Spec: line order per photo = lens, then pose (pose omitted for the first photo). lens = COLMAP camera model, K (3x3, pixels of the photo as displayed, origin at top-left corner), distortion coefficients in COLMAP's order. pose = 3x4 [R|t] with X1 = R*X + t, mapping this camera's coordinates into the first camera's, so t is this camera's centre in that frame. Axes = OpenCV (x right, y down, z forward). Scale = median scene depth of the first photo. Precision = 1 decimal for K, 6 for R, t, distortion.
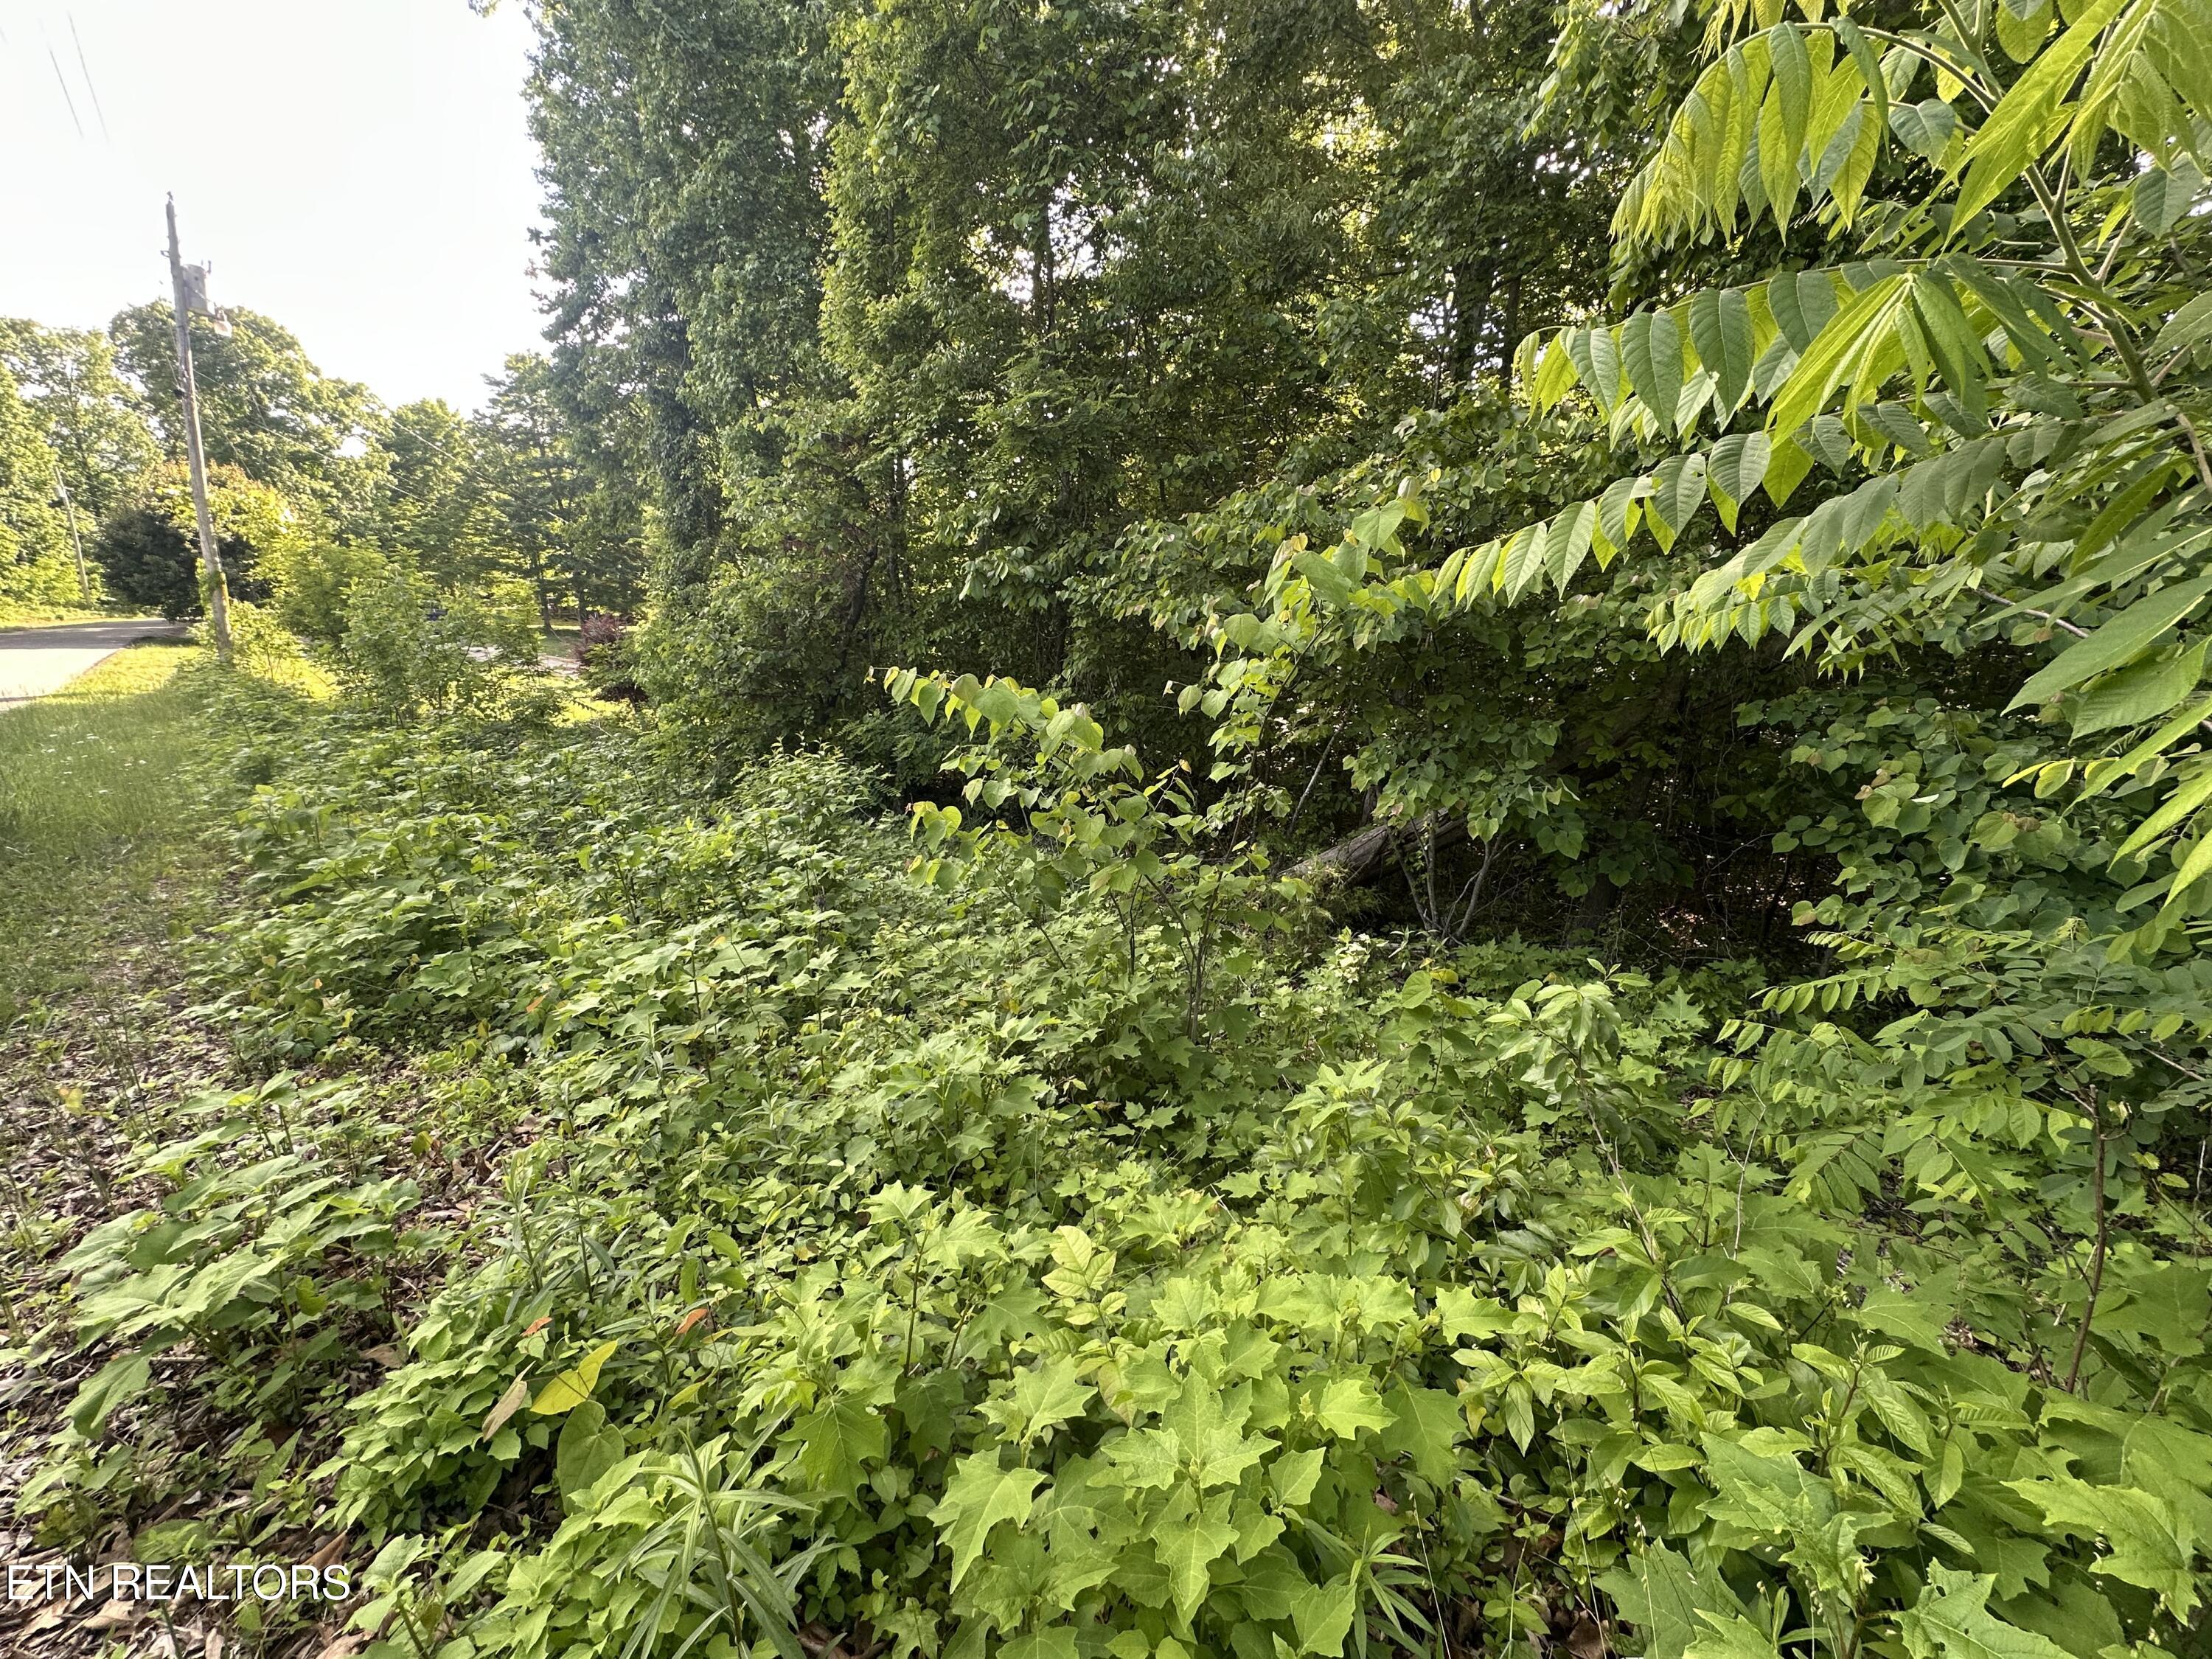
lens RADIAL K [[880.7, 0, 1111.9], [0, 880.7, 828.2], [0, 0, 1]] dist [-0.000725, 0.000115]
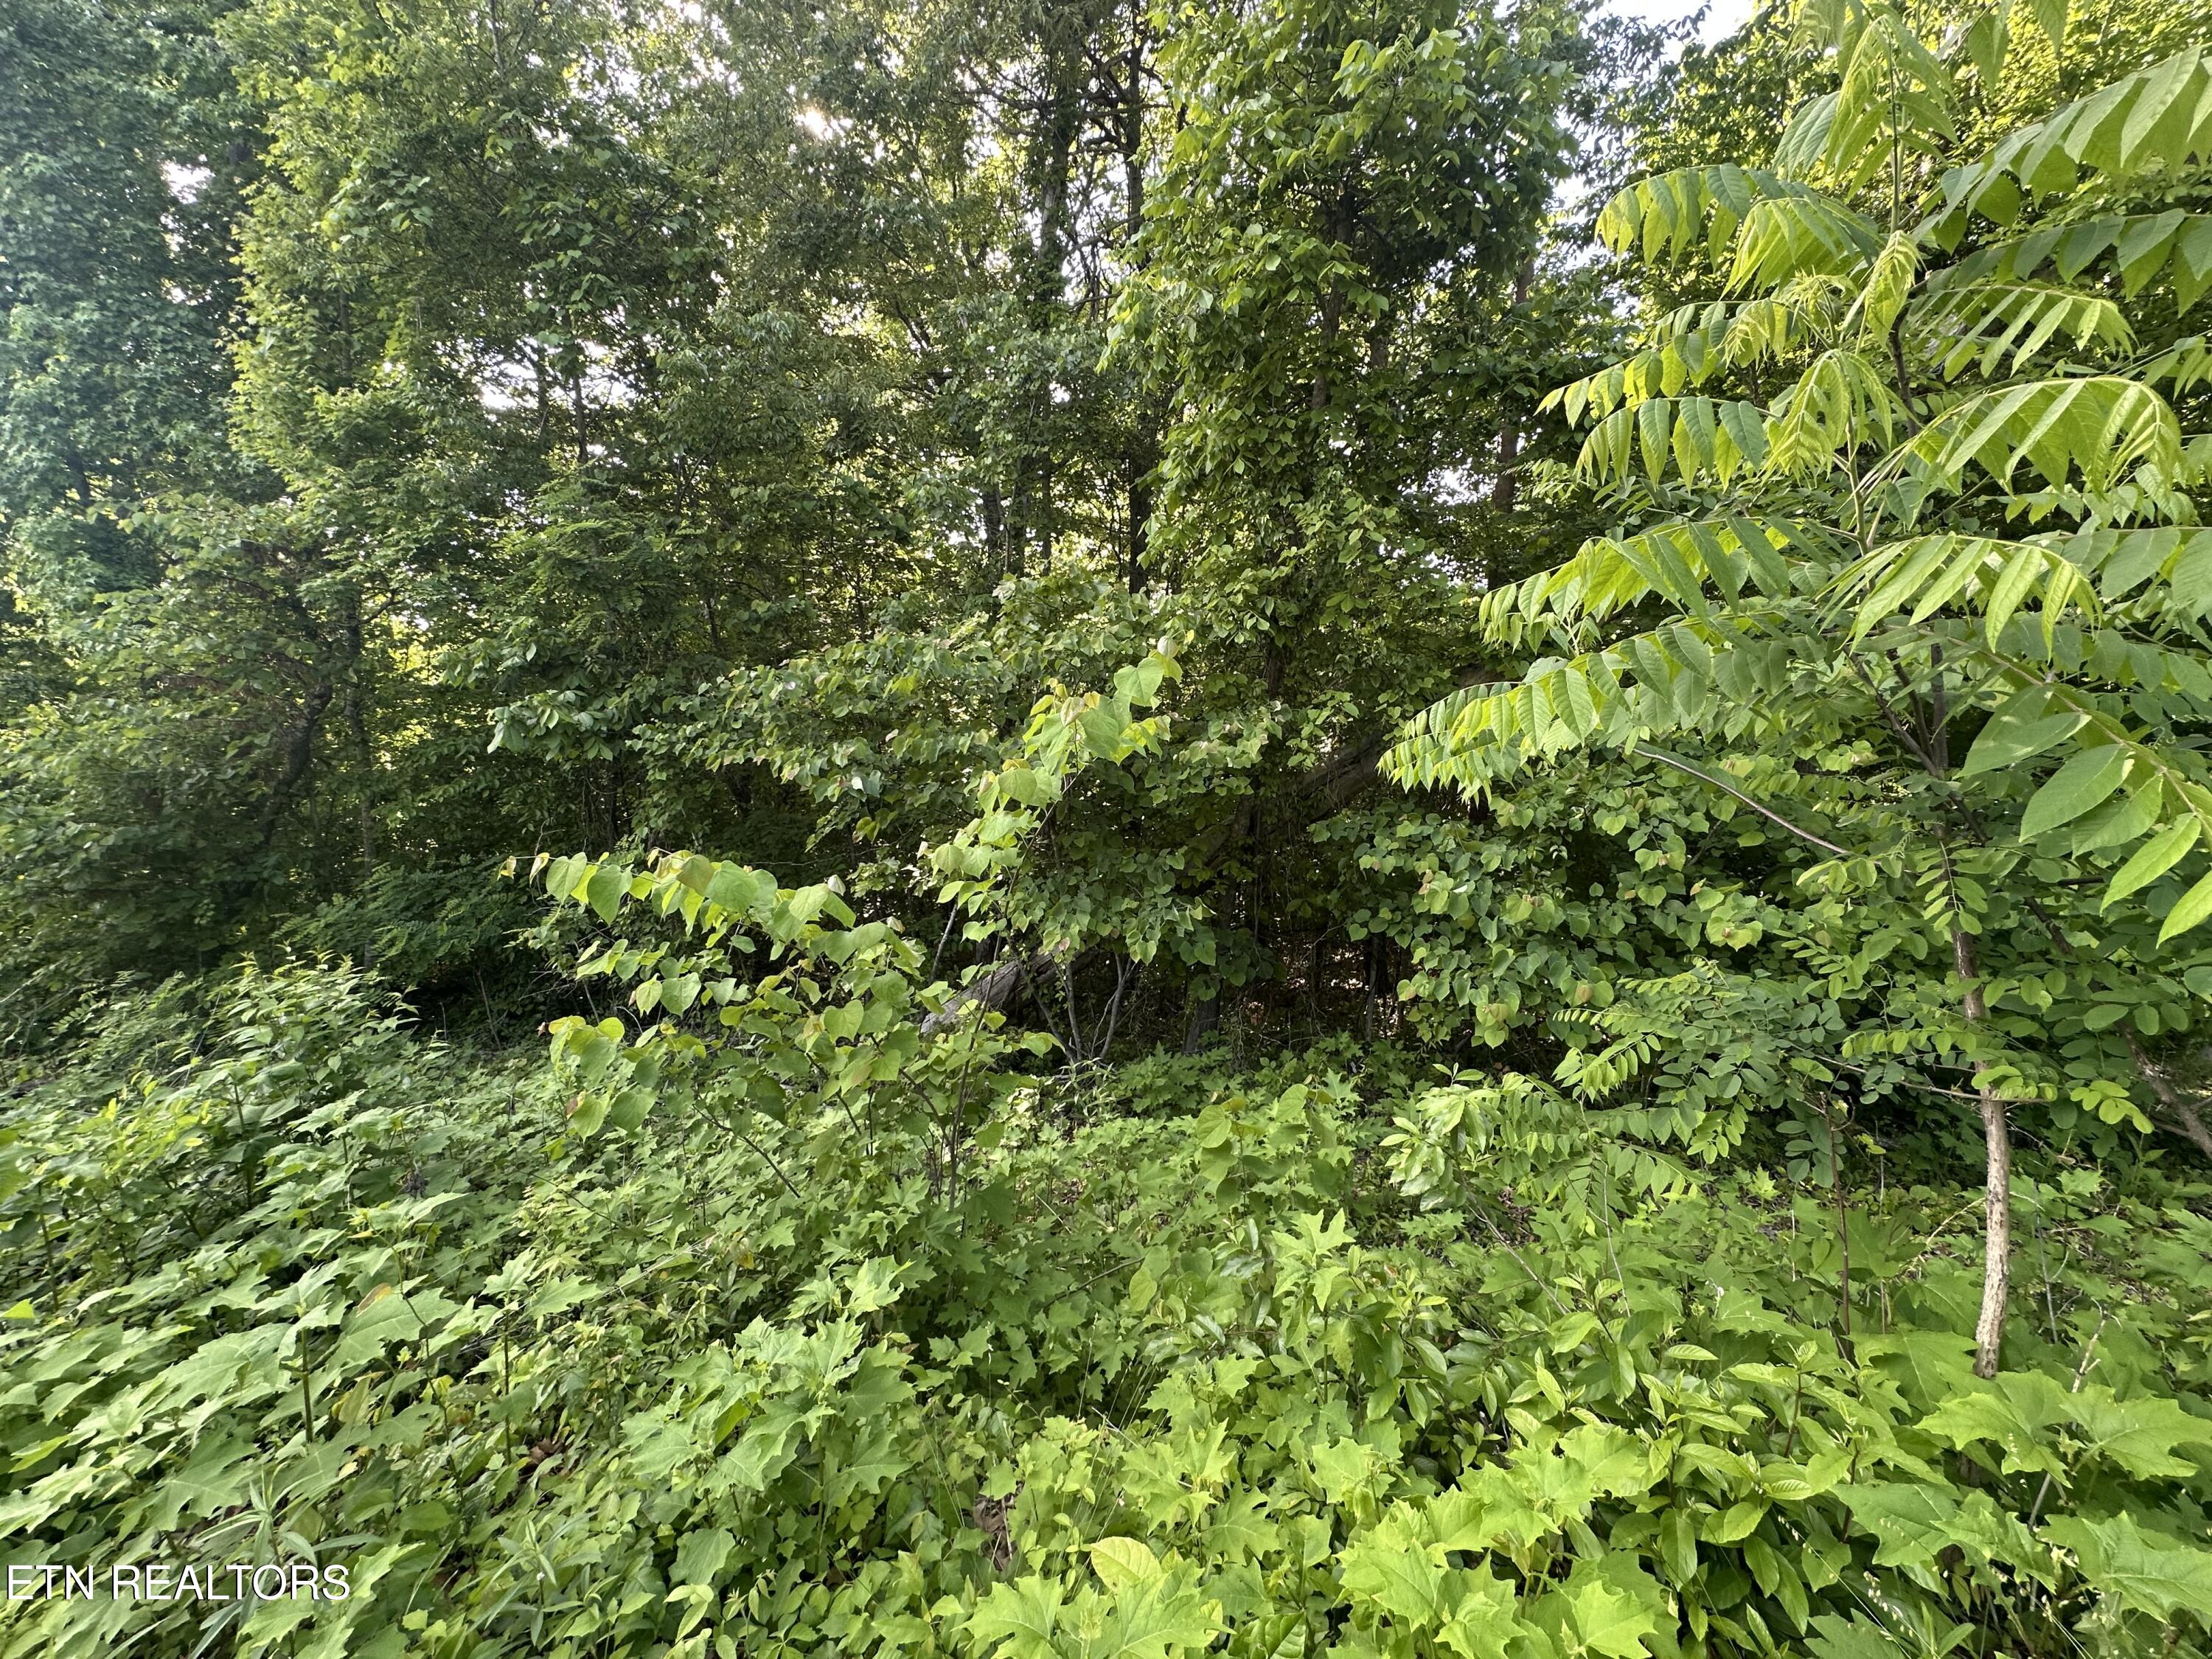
lens RADIAL K [[880.7, 0, 1108.3], [0, 880.7, 827.3], [0, 0, 1]] dist [-0.000725, 0.000115]
pose [[0.870625, -0.061519, 0.488085, -0.107839], [0.135822, 0.983646, -0.118295, -0.024414], [-0.472825, 0.169283, 0.864742, 0.053415]]
